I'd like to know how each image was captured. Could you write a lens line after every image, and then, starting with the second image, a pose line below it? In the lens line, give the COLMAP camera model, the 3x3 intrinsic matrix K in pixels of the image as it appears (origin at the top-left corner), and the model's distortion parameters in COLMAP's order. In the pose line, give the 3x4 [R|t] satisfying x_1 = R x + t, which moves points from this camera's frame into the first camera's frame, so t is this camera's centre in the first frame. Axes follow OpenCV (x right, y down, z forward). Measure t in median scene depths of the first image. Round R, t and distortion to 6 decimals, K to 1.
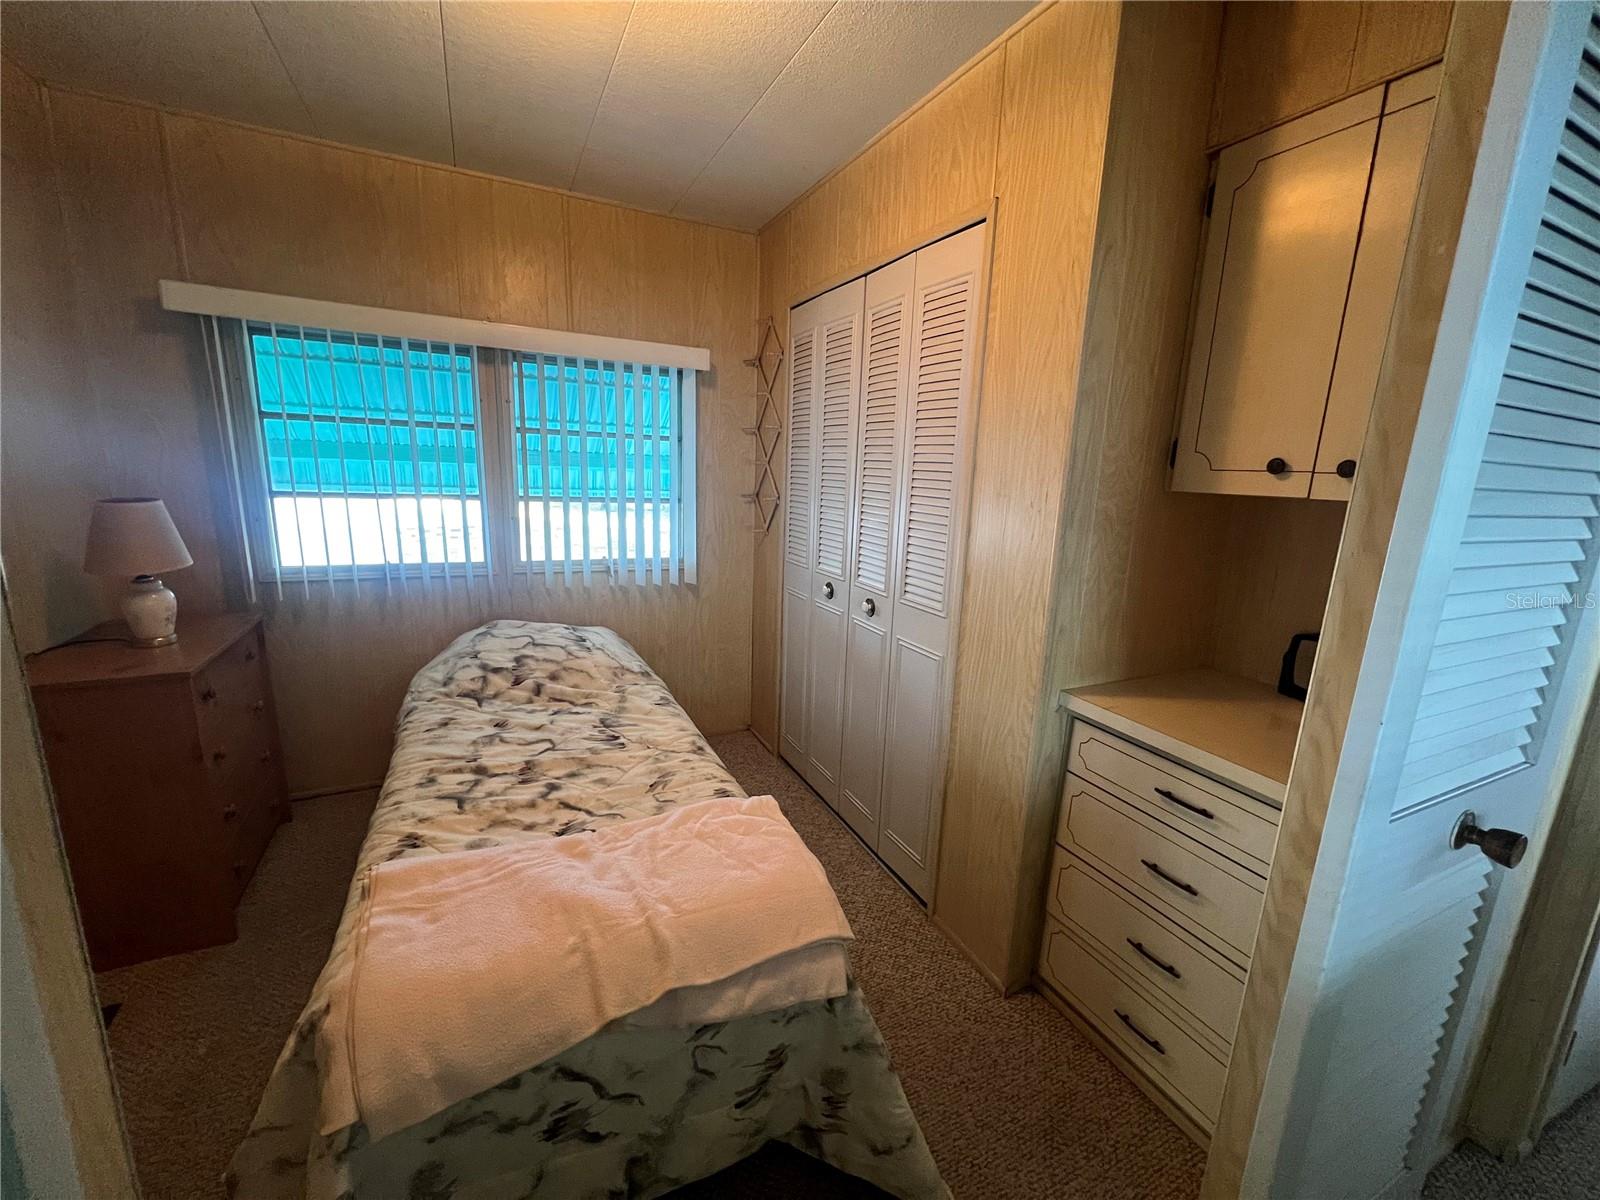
lens RADIAL K [[642.8, 0, 800.0], [0, 642.8, 600.0], [0, 0, 1]] dist [-0.000685, 0.000021]
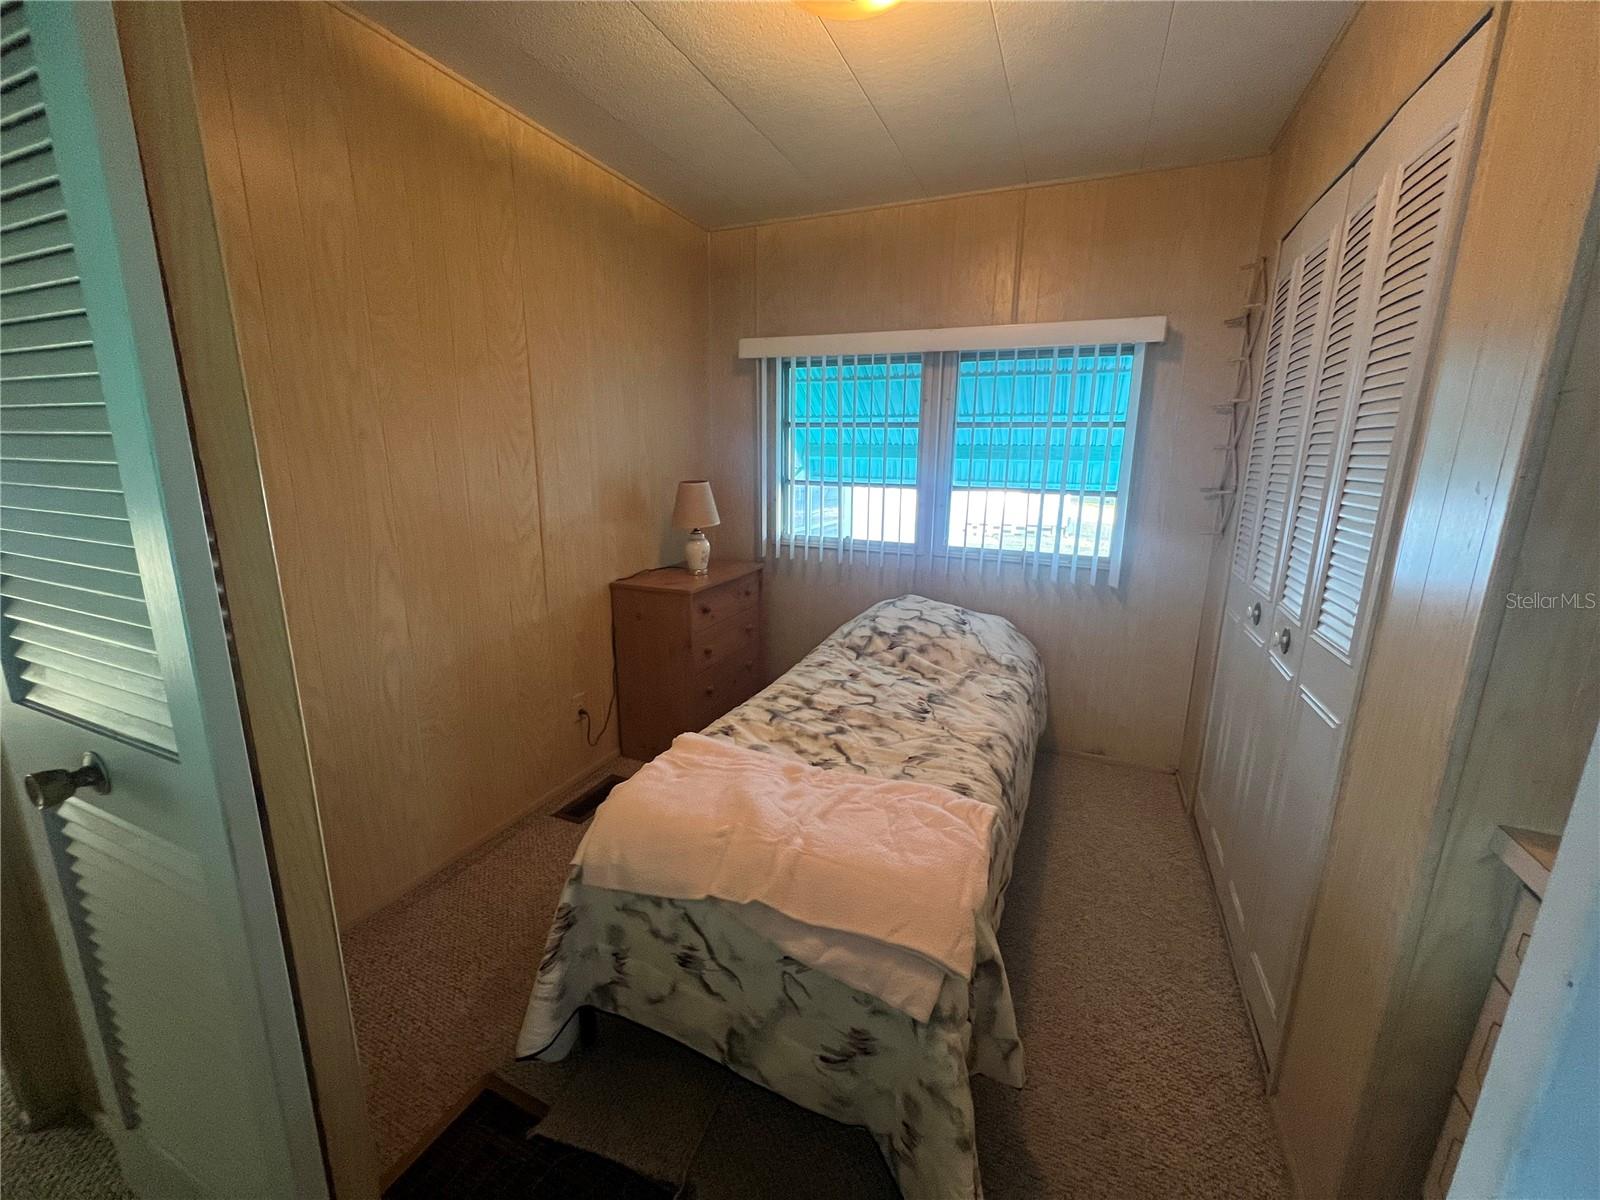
lens RADIAL K [[640.4, 0, 800.0], [0, 640.4, 600.0], [0, 0, 1]] dist [0.000672, -0.000088]
pose [[0.652325, 0.140435, -0.744815, 0.318031], [-0.145182, 0.987640, 0.059067, 0.003355], [0.743905, 0.069603, 0.664651, 0.140670]]
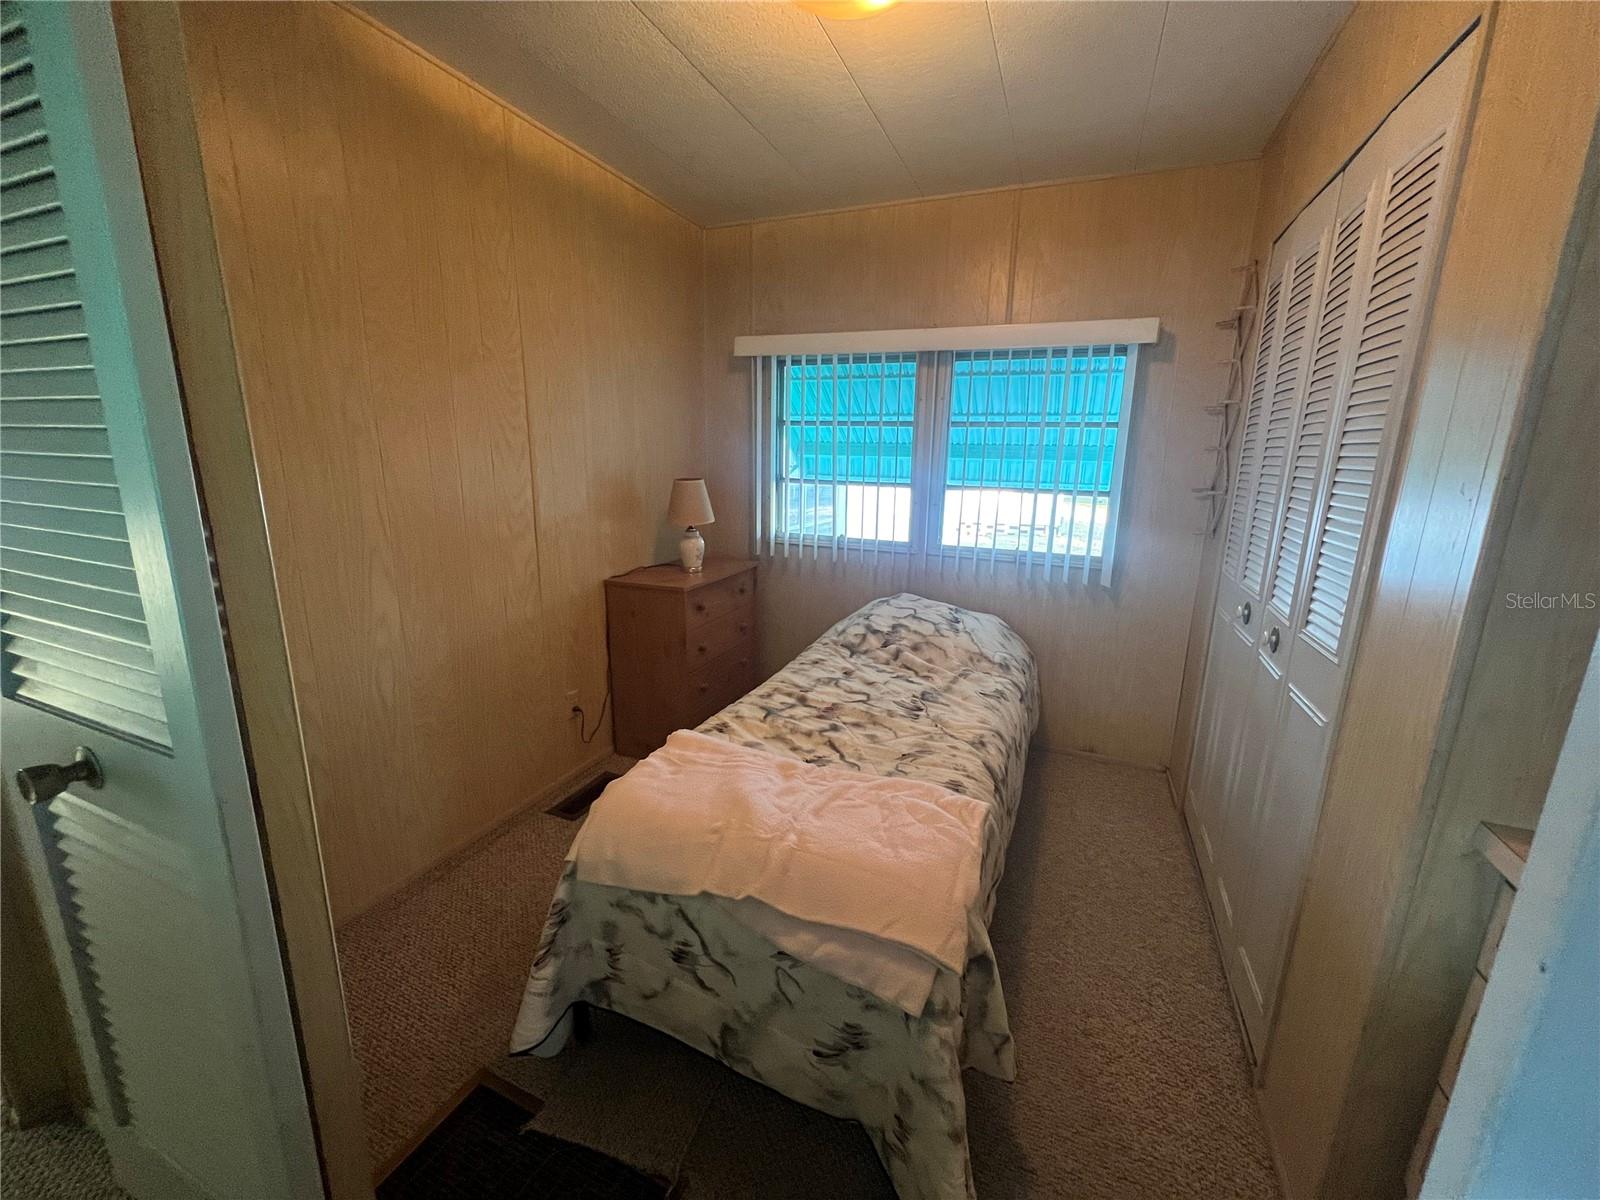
lens RADIAL K [[640.4, 0, 800.0], [0, 640.4, 600.0], [0, 0, 1]] dist [0.000672, -0.000088]
pose [[0.659129, 0.144923, -0.737934, 0.319560], [-0.149557, 0.986917, 0.060235, 0.004071], [0.737009, 0.070660, 0.672179, 0.137673]]
